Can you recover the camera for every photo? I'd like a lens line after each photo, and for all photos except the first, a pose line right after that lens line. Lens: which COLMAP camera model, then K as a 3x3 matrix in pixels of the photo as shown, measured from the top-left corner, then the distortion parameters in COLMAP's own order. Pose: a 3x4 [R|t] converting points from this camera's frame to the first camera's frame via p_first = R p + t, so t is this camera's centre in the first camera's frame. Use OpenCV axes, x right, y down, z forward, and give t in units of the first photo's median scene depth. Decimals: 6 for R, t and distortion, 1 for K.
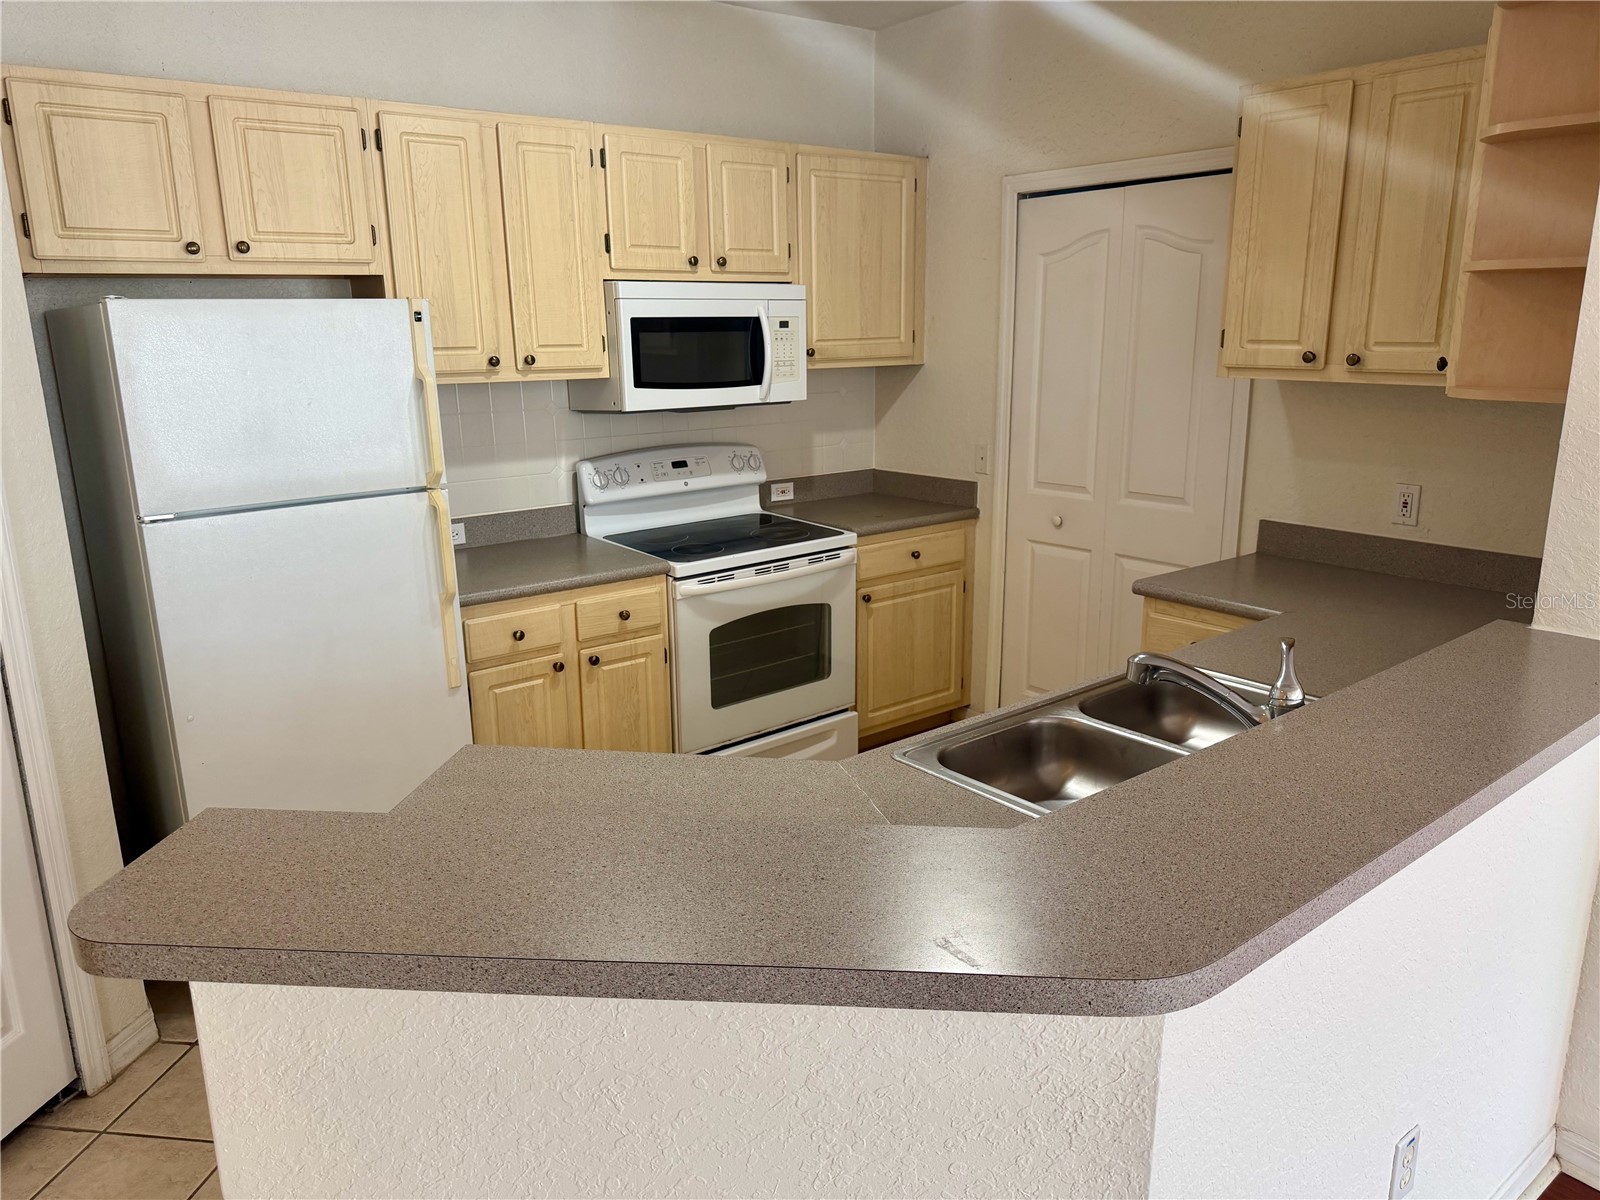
lens RADIAL K [[1192.3, 0, 800.0], [0, 1192.3, 600.0], [0, 0, 1]] dist [0.111735, -0.089788]
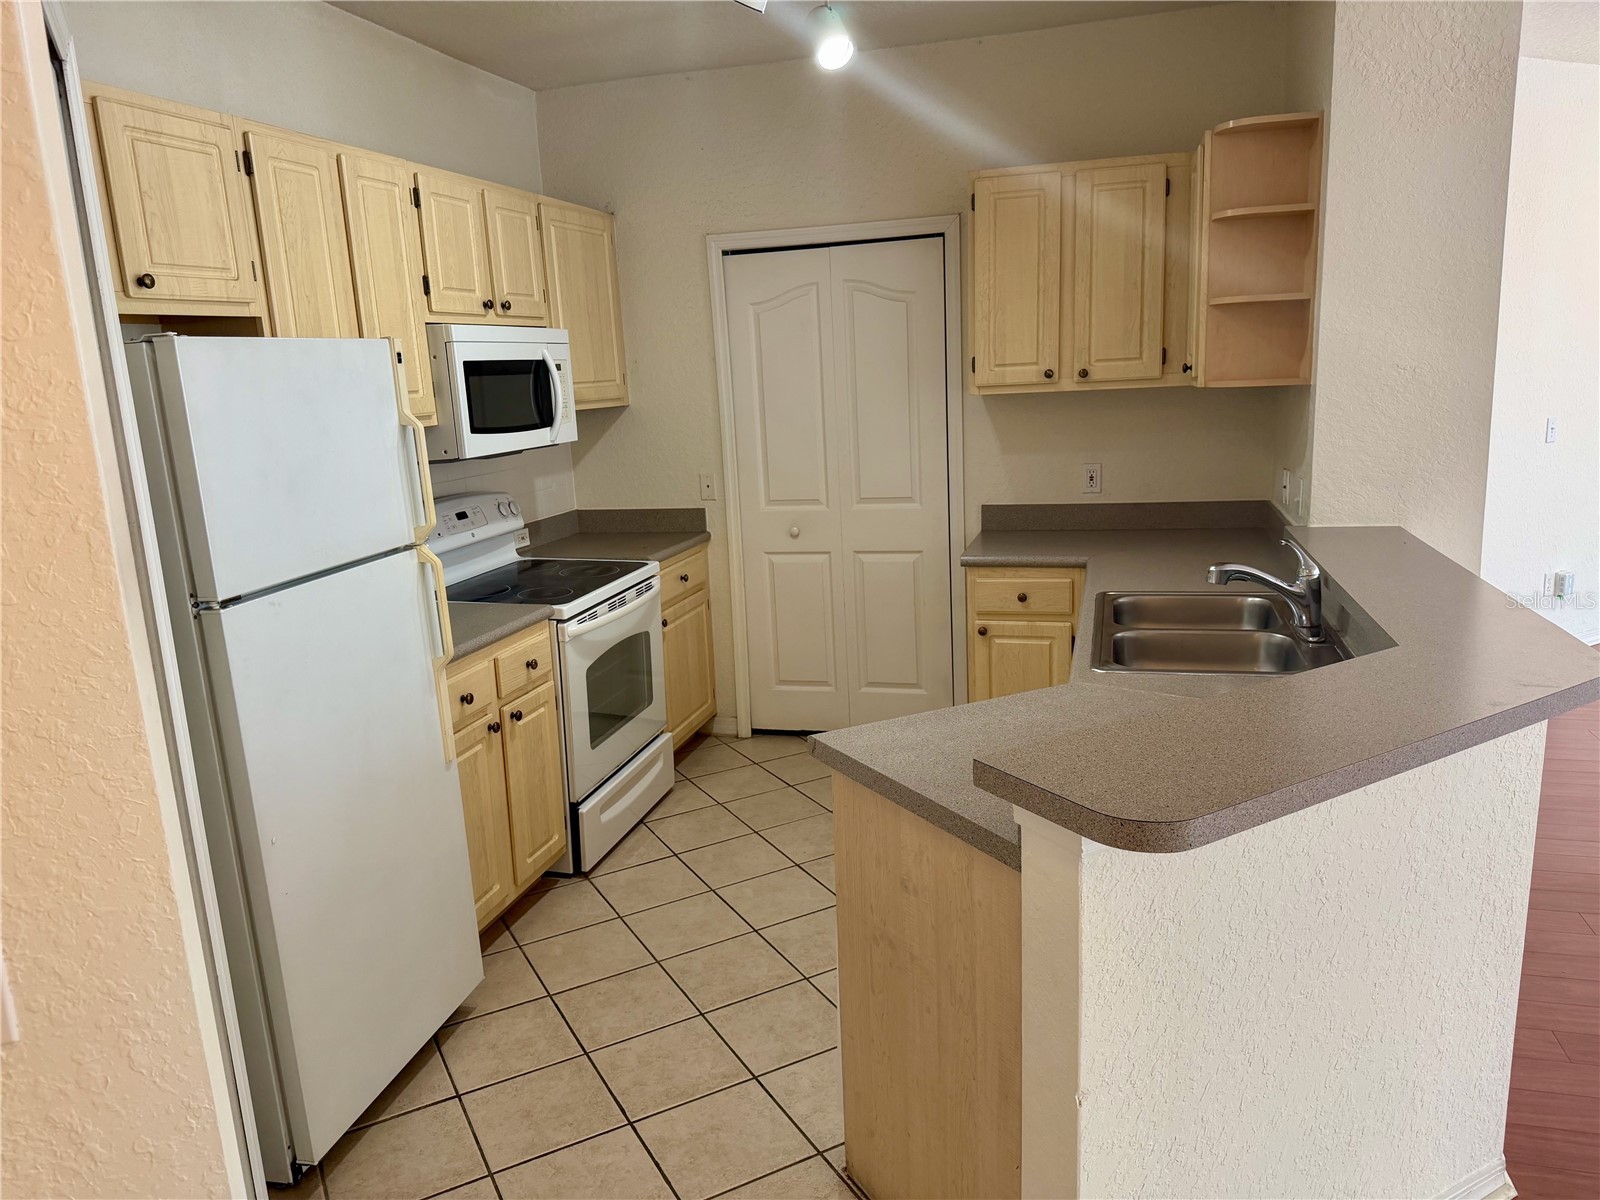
lens RADIAL K [[1182.4, 0, 800.0], [0, 1182.4, 600.0], [0, 0, 1]] dist [0.065833, -0.001713]
pose [[0.808990, -0.141280, 0.570591, -0.491447], [0.171236, 0.985229, 0.001166, -0.002521], [-0.562328, 0.096762, 0.821233, 0.085784]]
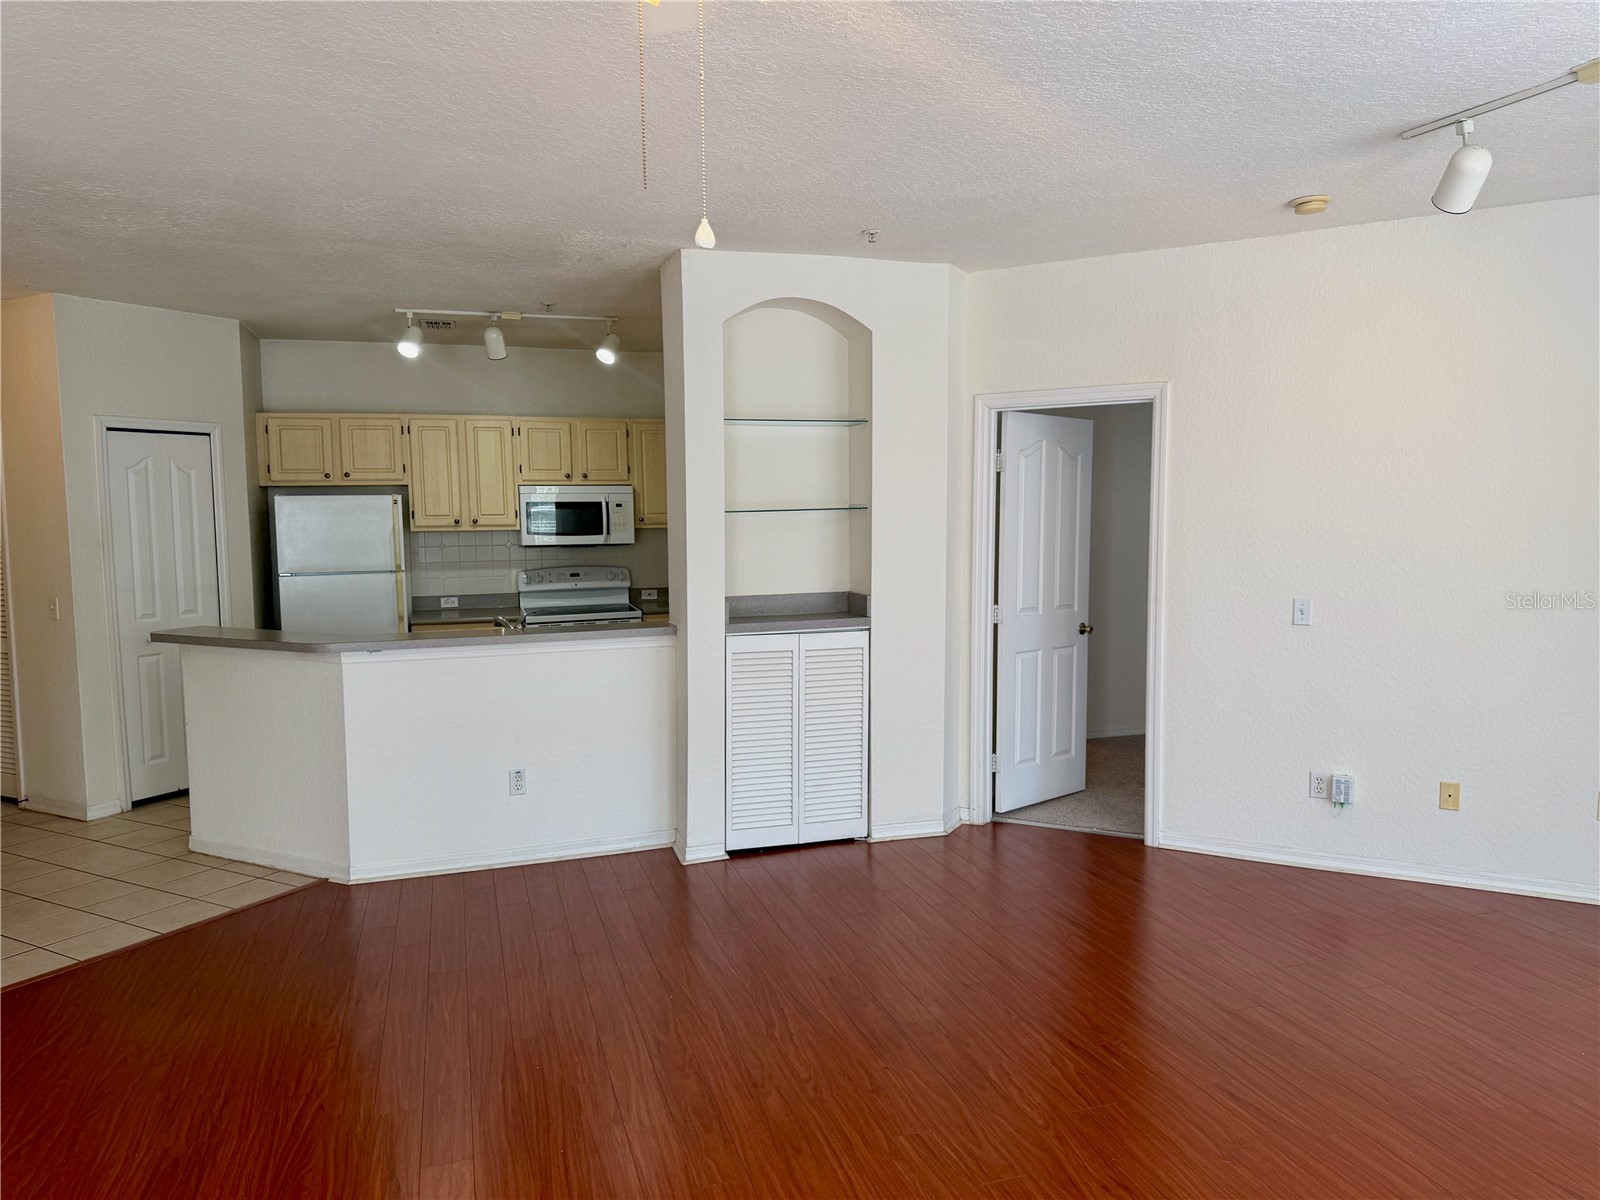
lens RADIAL K [[1124.5, 0, 800.0], [0, 1124.5, 600.0], [0, 0, 1]] dist [0.144347, -0.215936]
pose [[0.941120, 0.030634, -0.336683, 0.988178], [-0.079103, 0.988195, -0.131200, 0.159641], [0.328689, 0.150108, 0.932433, -0.679436]]
